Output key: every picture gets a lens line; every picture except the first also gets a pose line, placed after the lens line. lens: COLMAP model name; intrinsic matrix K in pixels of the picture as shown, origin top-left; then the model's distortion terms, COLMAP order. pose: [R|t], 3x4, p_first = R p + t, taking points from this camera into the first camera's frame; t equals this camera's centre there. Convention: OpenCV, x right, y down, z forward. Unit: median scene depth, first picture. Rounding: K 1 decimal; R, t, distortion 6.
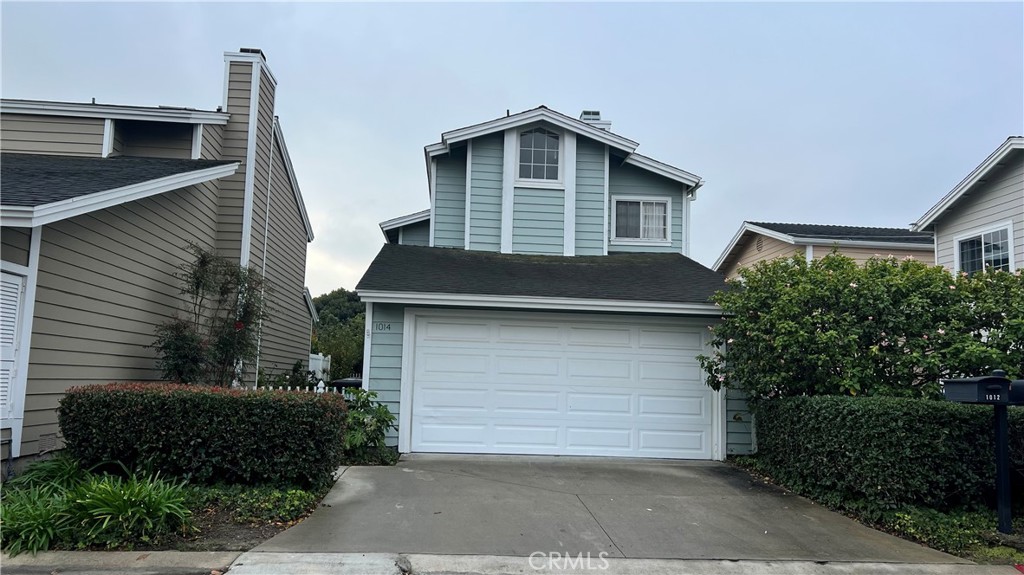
lens RADIAL K [[780.4, 0, 512.0], [0, 780.4, 288.1], [0, 0, 1]] dist [0.004801, 0.000384]
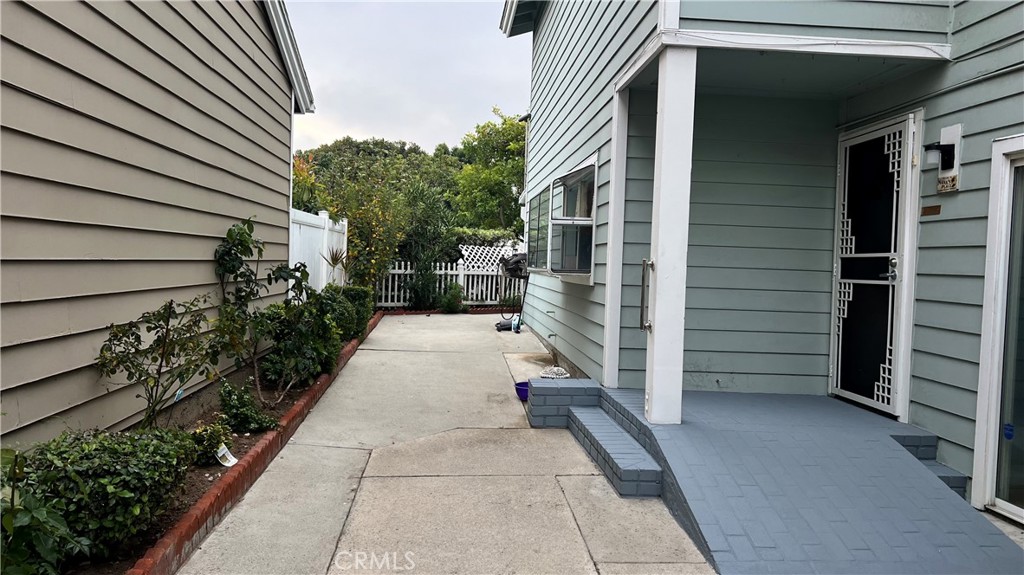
lens RADIAL K [[780.4, 0, 512.0], [0, 780.4, 287.8], [0, 0, 1]] dist [0.004801, 0.000384]
pose [[0.999996, 0.002316, -0.001629, -0.164837], [-0.002036, 0.987885, 0.155171, 0.065763], [0.001969, -0.155167, 0.987886, 0.667971]]
